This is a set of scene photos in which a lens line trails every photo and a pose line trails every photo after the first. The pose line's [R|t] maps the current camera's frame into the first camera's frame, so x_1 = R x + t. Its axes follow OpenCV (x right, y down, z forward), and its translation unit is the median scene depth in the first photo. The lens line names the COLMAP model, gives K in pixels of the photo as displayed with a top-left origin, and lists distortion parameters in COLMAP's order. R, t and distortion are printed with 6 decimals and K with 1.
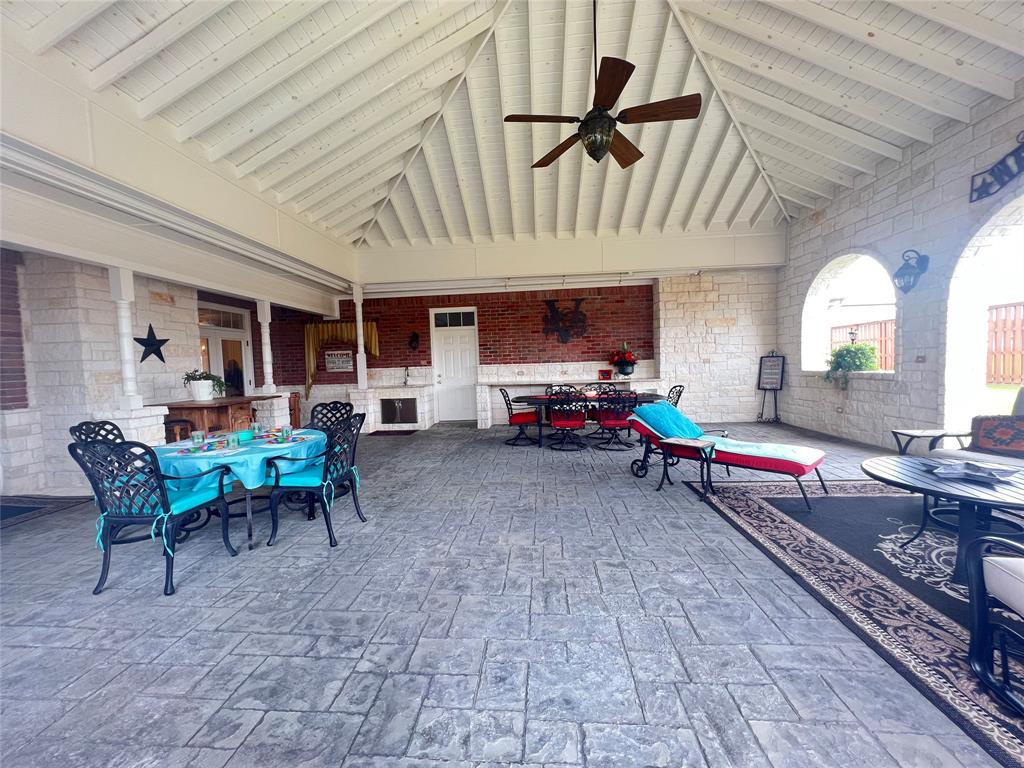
lens RADIAL K [[411.2, 0, 512.0], [0, 411.2, 384.0], [0, 0, 1]] dist [-0.000656, 0.000244]
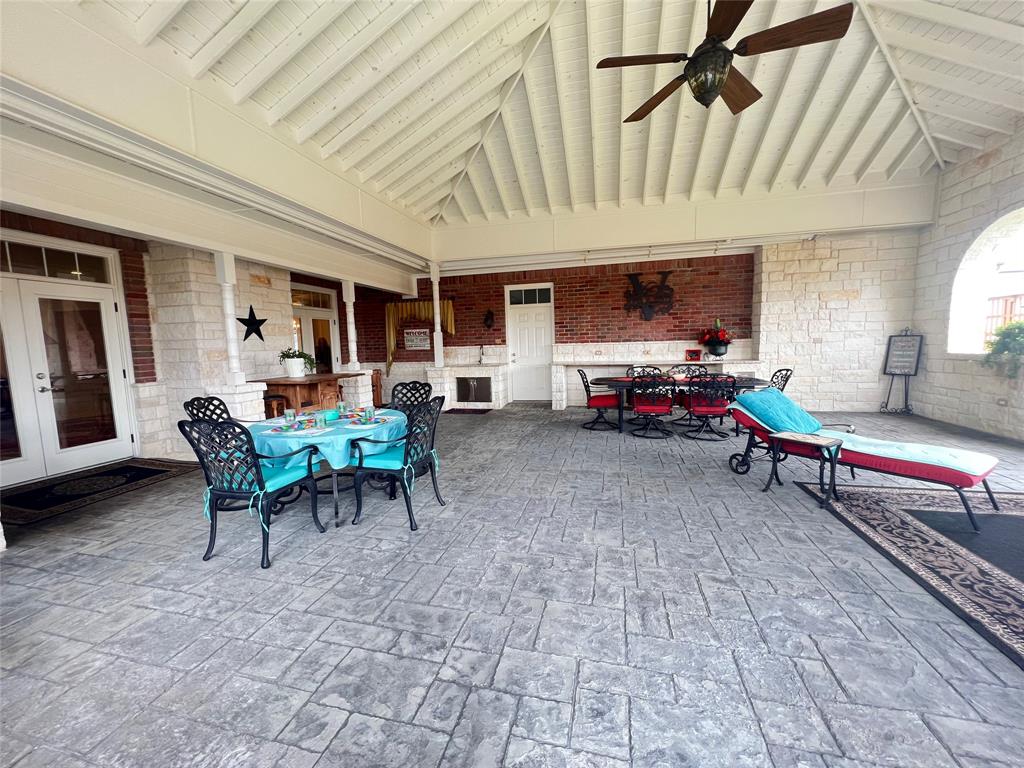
lens RADIAL K [[411.2, 0, 512.0], [0, 411.2, 384.0], [0, 0, 1]] dist [-0.000656, 0.000244]
pose [[0.985629, 0.021126, -0.167601, -0.036083], [-0.011817, 0.998341, 0.056348, -0.012728], [0.168513, -0.053557, 0.984243, 0.070445]]
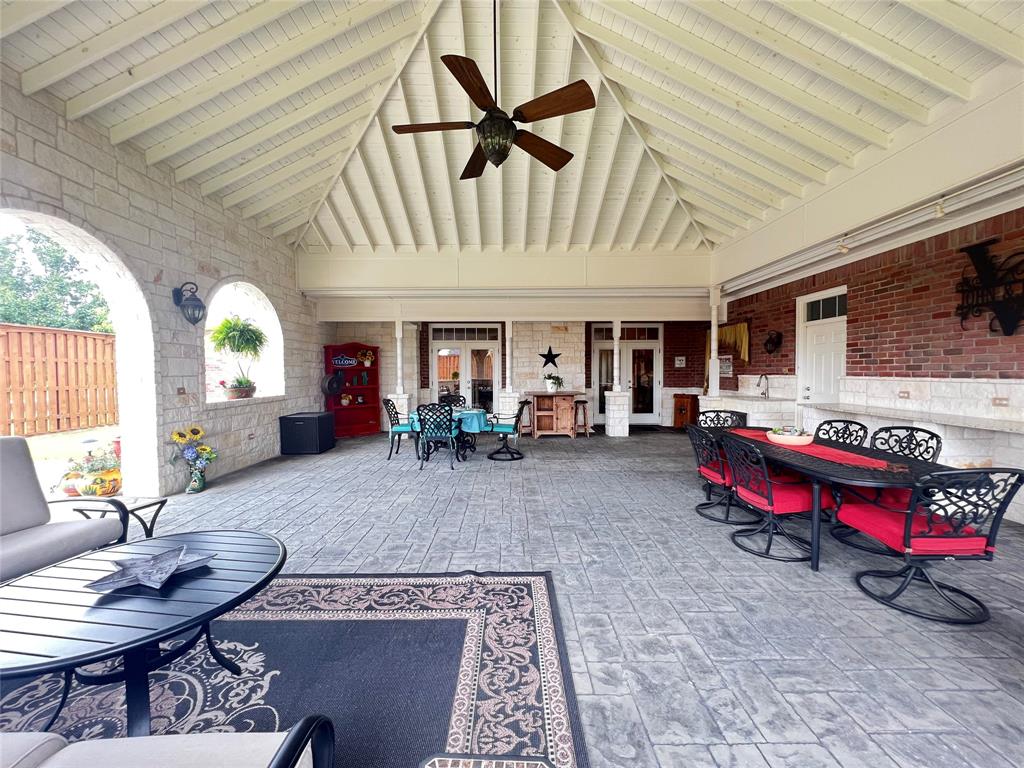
lens RADIAL K [[411.2, 0, 512.0], [0, 411.2, 384.0], [0, 0, 1]] dist [-0.000656, 0.000244]
pose [[0.076902, 0.061808, -0.995121, 1.251093], [-0.045553, 0.997252, 0.058421, -0.115822], [0.995997, 0.040838, 0.079506, 1.052290]]
